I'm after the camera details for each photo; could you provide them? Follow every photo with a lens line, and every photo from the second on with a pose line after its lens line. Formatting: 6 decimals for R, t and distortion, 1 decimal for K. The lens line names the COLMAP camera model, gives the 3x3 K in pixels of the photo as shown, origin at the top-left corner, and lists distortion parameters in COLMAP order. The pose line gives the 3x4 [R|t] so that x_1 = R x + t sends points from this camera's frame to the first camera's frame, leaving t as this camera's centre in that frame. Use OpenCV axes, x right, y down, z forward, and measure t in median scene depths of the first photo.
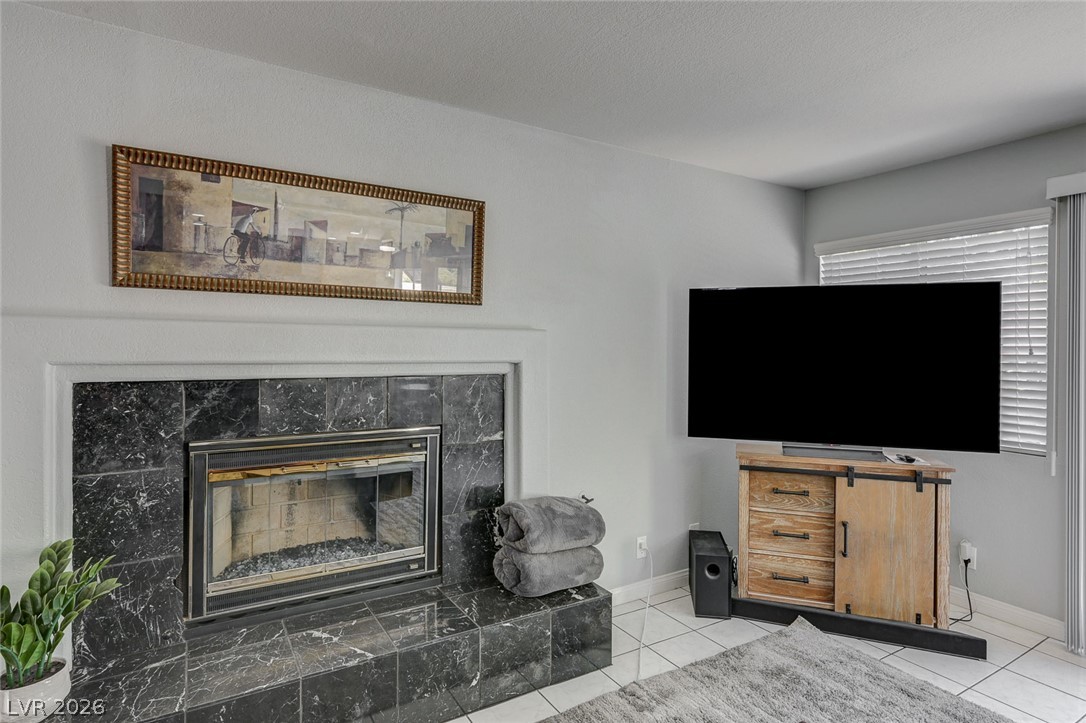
lens RADIAL K [[589.6, 0, 547.1], [0, 589.6, 350.5], [0, 0, 1]] dist [0.006174, -0.002144]
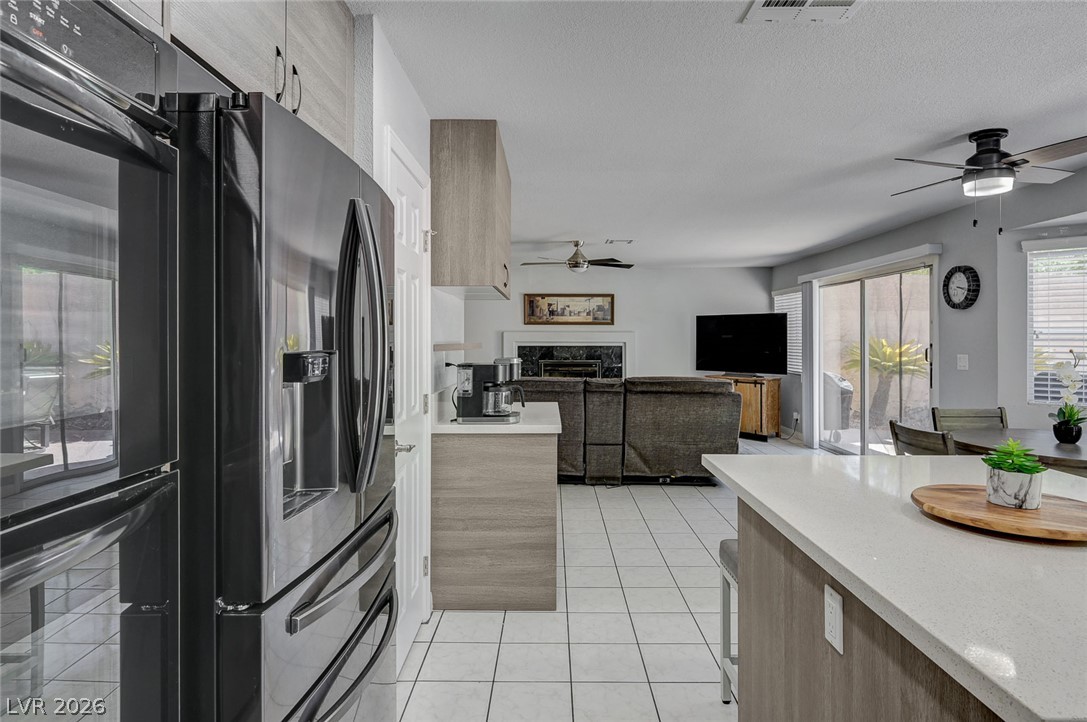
lens RADIAL K [[605.3, 0, 546.0], [0, 605.3, 337.5], [0, 0, 1]] dist [0.000075, 0.001233]
pose [[0.848370, -0.007289, -0.529353, 1.446306], [0.003386, 0.999959, -0.008342, 0.021564], [0.529392, 0.005285, 0.848361, -2.214560]]
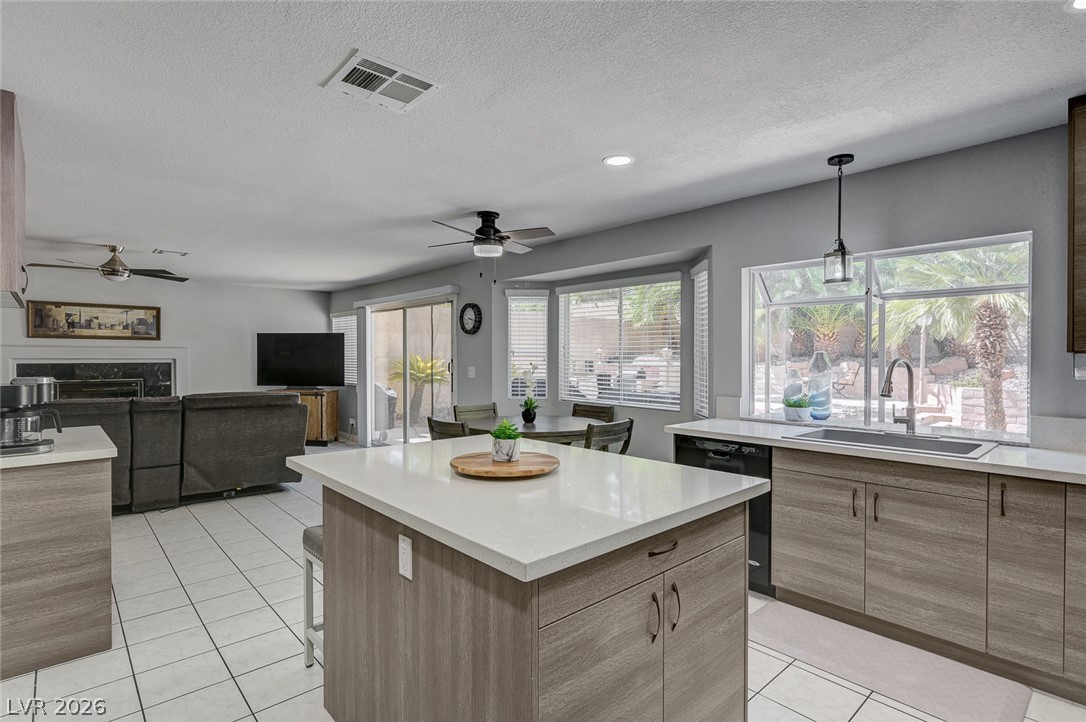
lens RADIAL K [[536.7, 0, 544.6], [0, 536.7, 361.1], [0, 0, 1]] dist [0.001450, -0.001820]
pose [[0.982859, -0.006701, 0.184236, 1.432053], [0.005352, 0.999955, 0.007819, 0.021818], [-0.184280, -0.006699, 0.982851, -2.272378]]
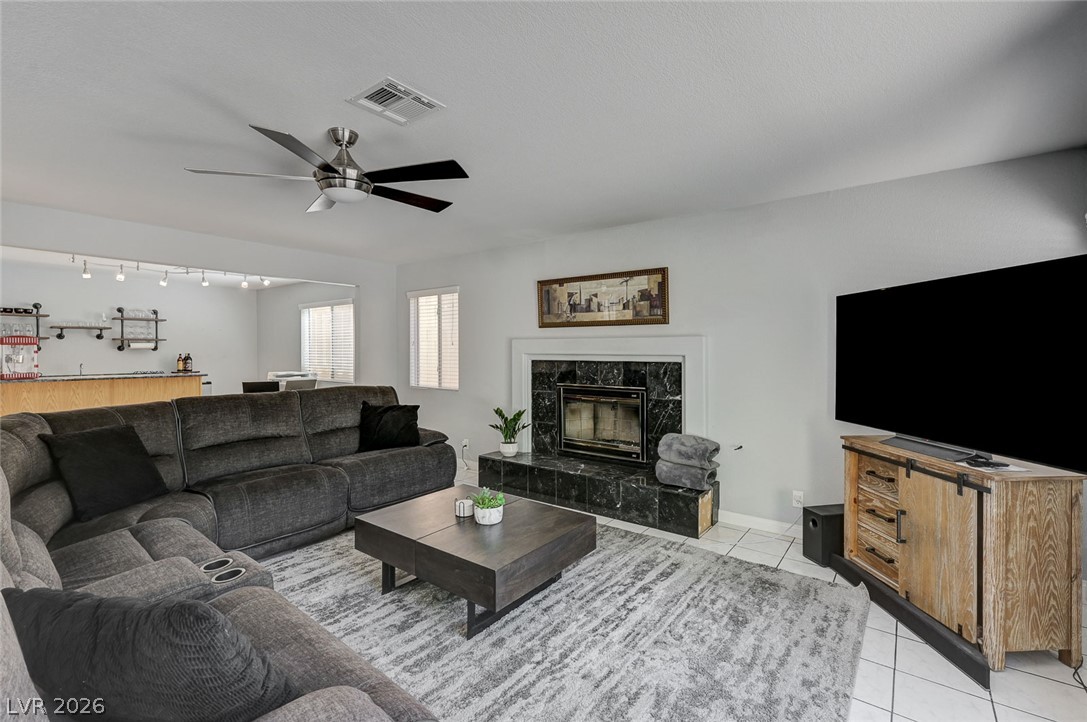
lens RADIAL K [[486.2, 0, 540.7], [0, 486.2, 356.7], [0, 0, 1]] dist [0.001272, -0.000314]
pose [[0.352448, 0.005255, -0.935817, 1.221201], [-0.003069, 0.999985, 0.004459, 0.019628], [0.935826, 0.001301, 0.352459, 0.112320]]
